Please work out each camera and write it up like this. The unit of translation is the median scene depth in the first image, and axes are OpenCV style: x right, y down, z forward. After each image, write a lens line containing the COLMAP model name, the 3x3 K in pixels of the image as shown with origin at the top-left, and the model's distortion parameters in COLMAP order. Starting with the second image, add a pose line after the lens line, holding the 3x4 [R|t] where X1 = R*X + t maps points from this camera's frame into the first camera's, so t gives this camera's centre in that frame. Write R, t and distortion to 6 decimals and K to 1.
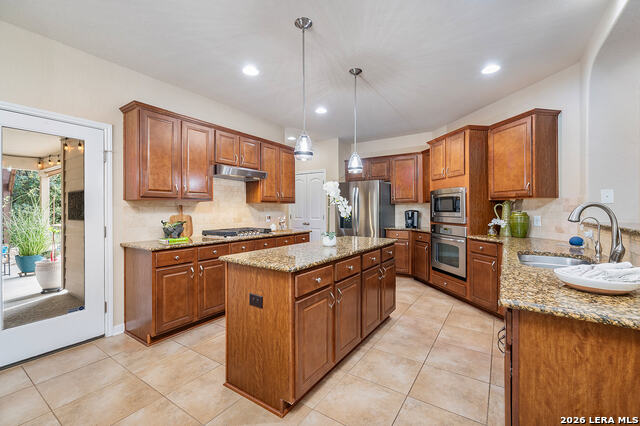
lens RADIAL K [[270.3, 0, 320.0], [0, 270.3, 213.0], [0, 0, 1]] dist [-0.000350, 0.000013]
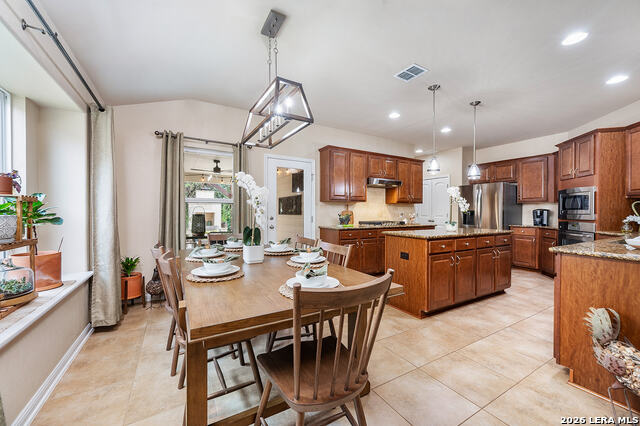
lens RADIAL K [[254.2, 0, 320.0], [0, 254.2, 213.0], [0, 0, 1]] dist [0.000098, -0.000229]
pose [[0.899195, 0.008046, -0.437474, -0.002803], [-0.011576, 0.999918, -0.005403, 0.028672], [0.437395, 0.009923, 0.899215, -0.385325]]
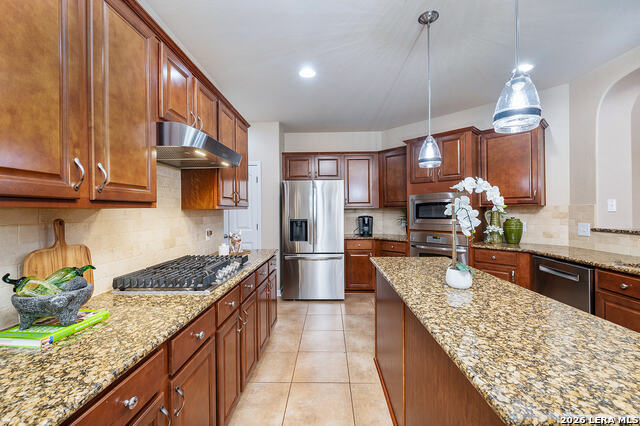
lens RADIAL K [[270.3, 0, 320.0], [0, 270.3, 213.0], [0, 0, 1]] dist [-0.000350, 0.000013]
pose [[0.842151, -0.009667, 0.539155, -0.385006], [0.011874, 0.999929, -0.000618, -0.030375], [-0.539110, 0.006923, 0.842207, 0.477275]]
